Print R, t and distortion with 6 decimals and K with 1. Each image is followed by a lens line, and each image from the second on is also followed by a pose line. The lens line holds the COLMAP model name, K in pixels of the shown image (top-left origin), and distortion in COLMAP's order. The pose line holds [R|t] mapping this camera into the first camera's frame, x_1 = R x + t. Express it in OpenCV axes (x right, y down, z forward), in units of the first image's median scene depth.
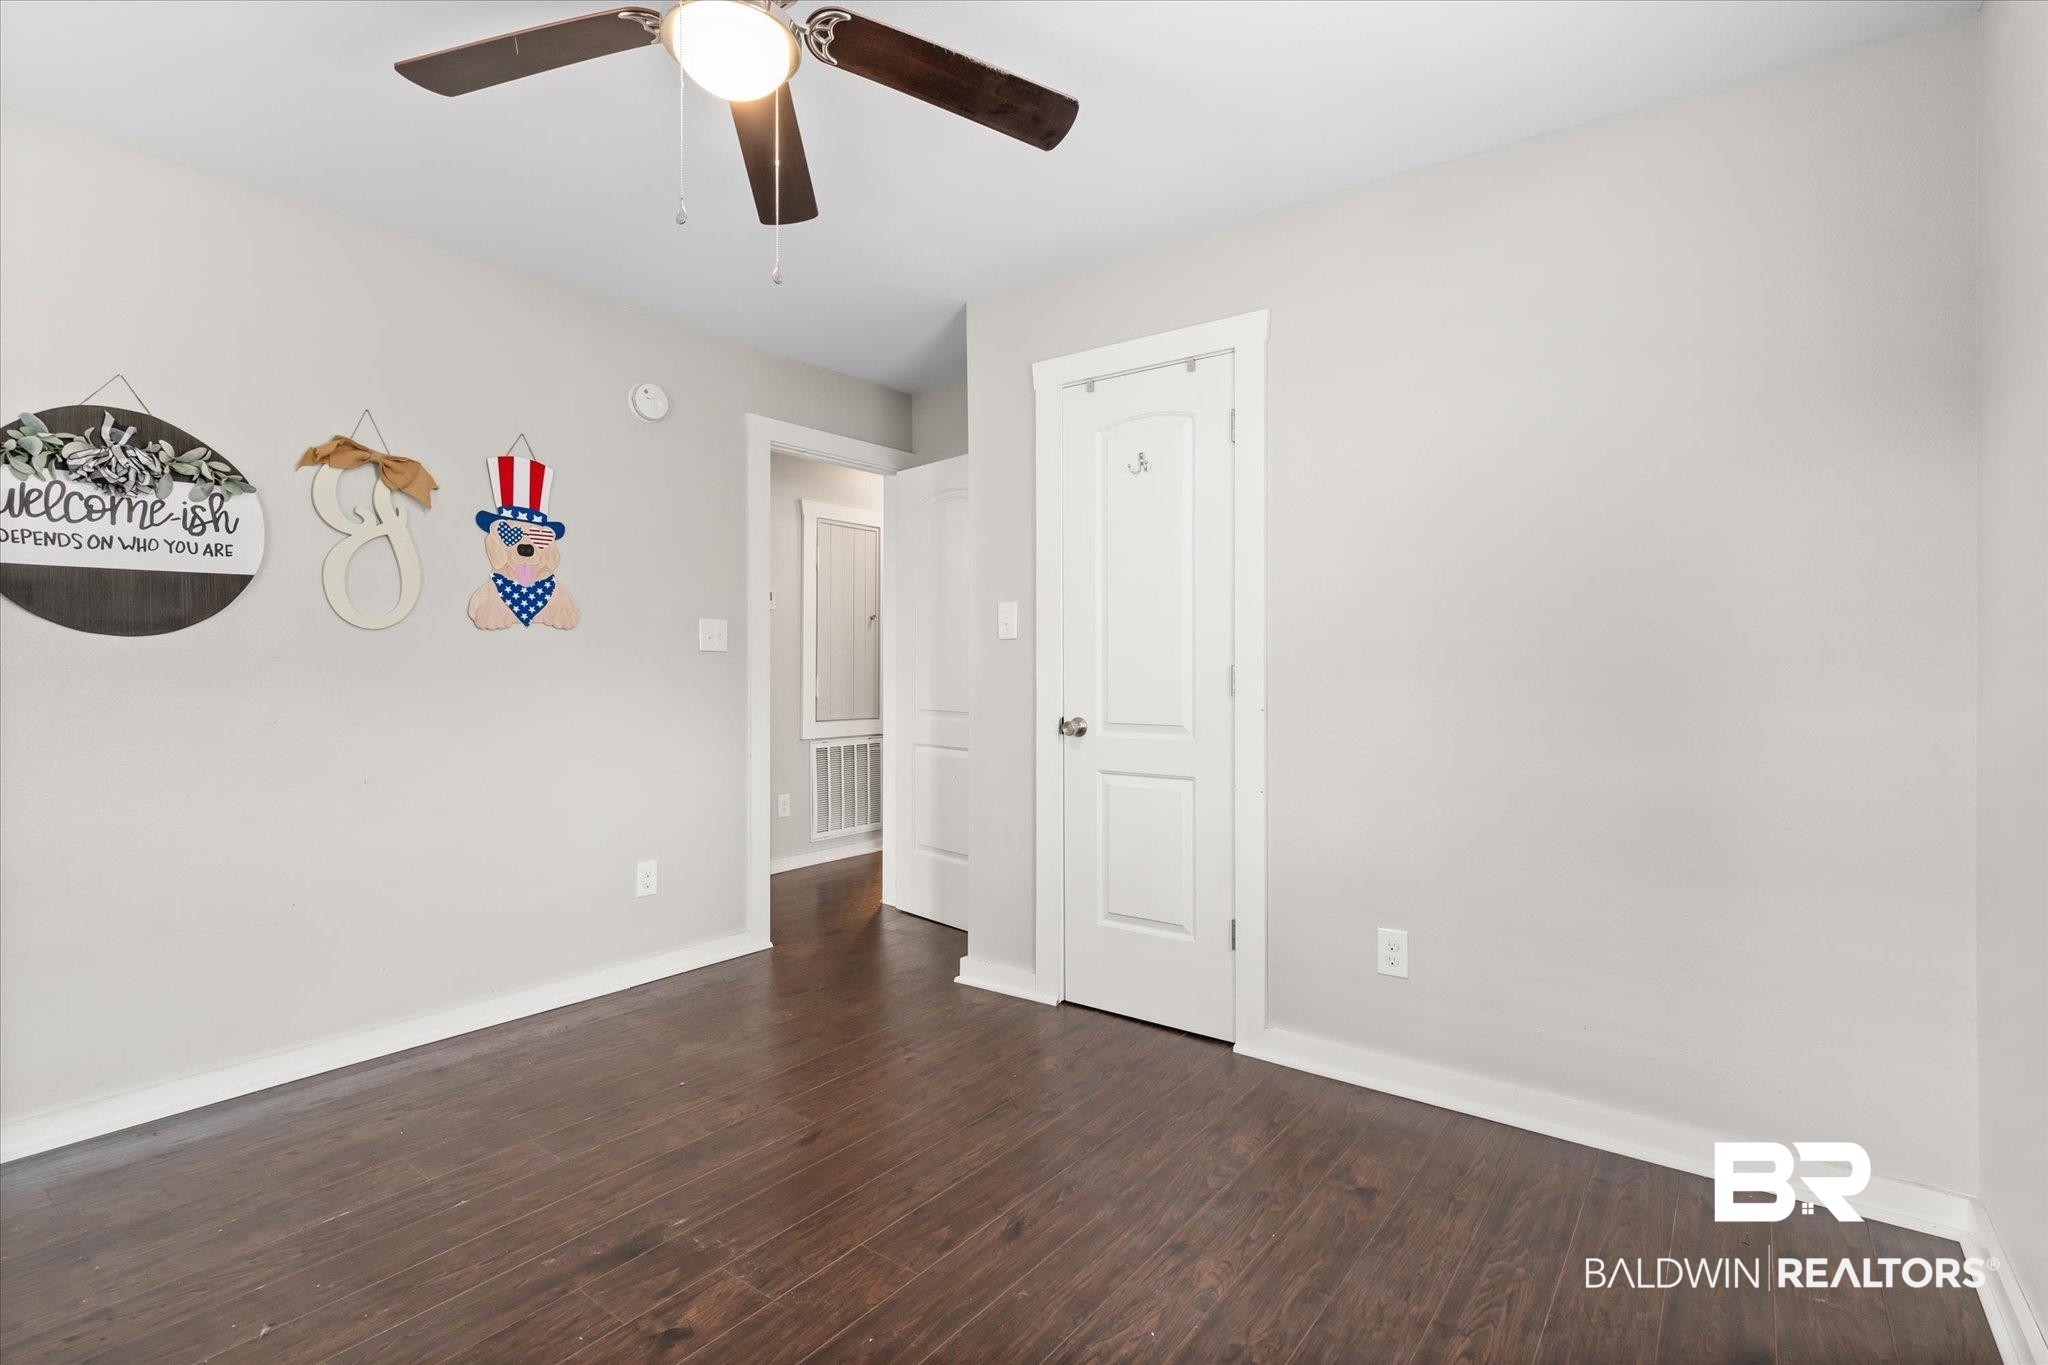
lens RADIAL K [[953.7, 0, 1021.6], [0, 953.7, 676.8], [0, 0, 1]] dist [0.002725, -0.000257]
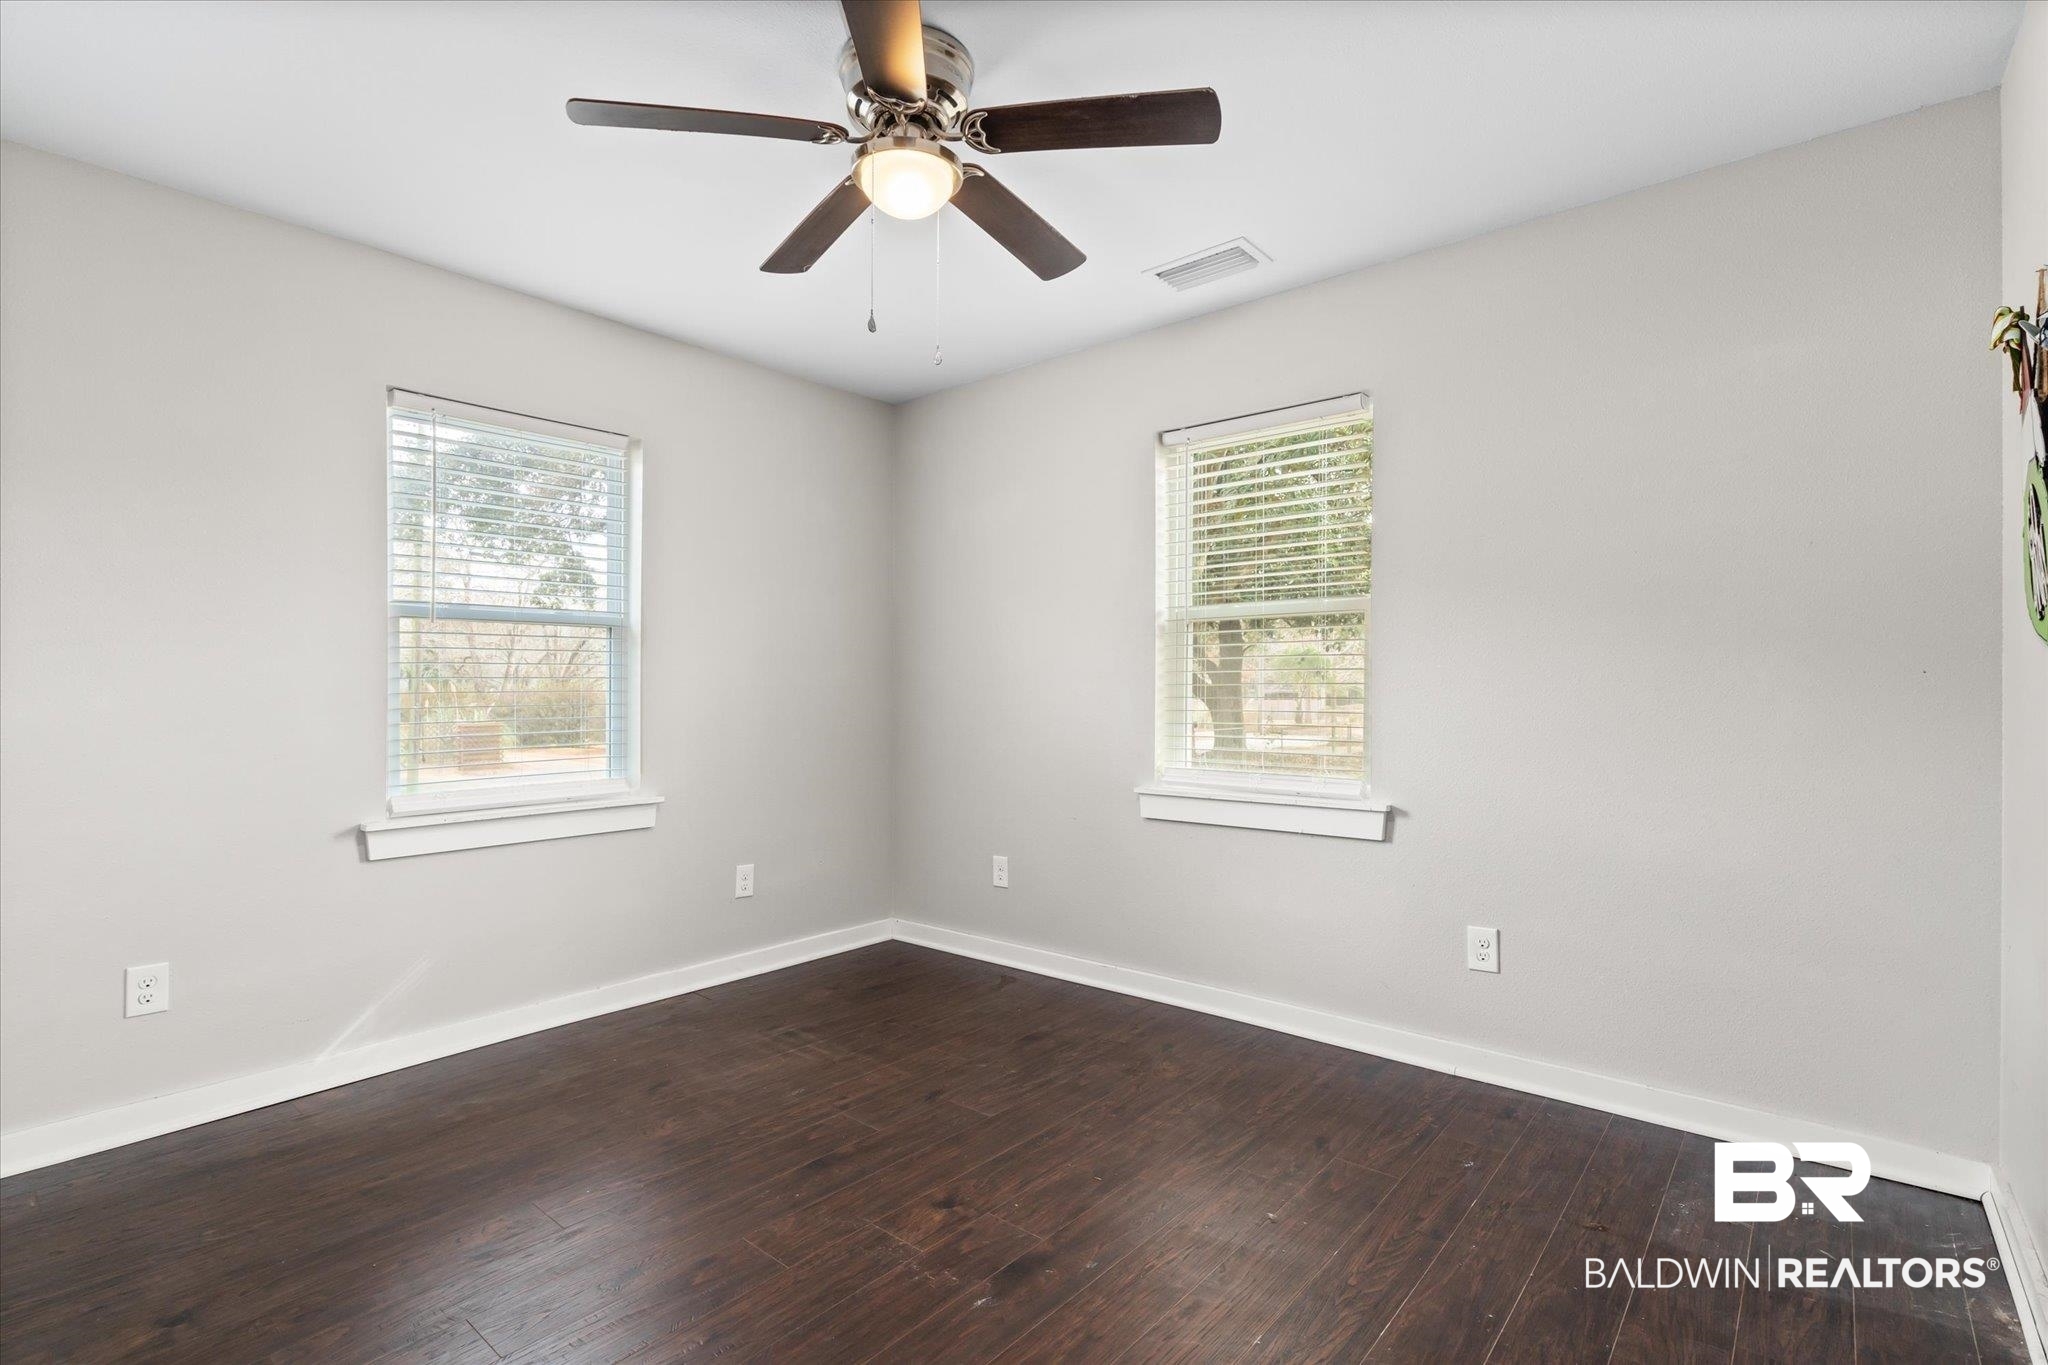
lens RADIAL K [[953.7, 0, 1023.5], [0, 953.7, 686.5], [0, 0, 1]] dist [0.002725, -0.000257]
pose [[-0.998424, 0.002081, 0.056081, -0.482180], [0.002447, 0.999976, 0.006464, -0.018361], [-0.056066, 0.006591, -0.998405, 2.027330]]
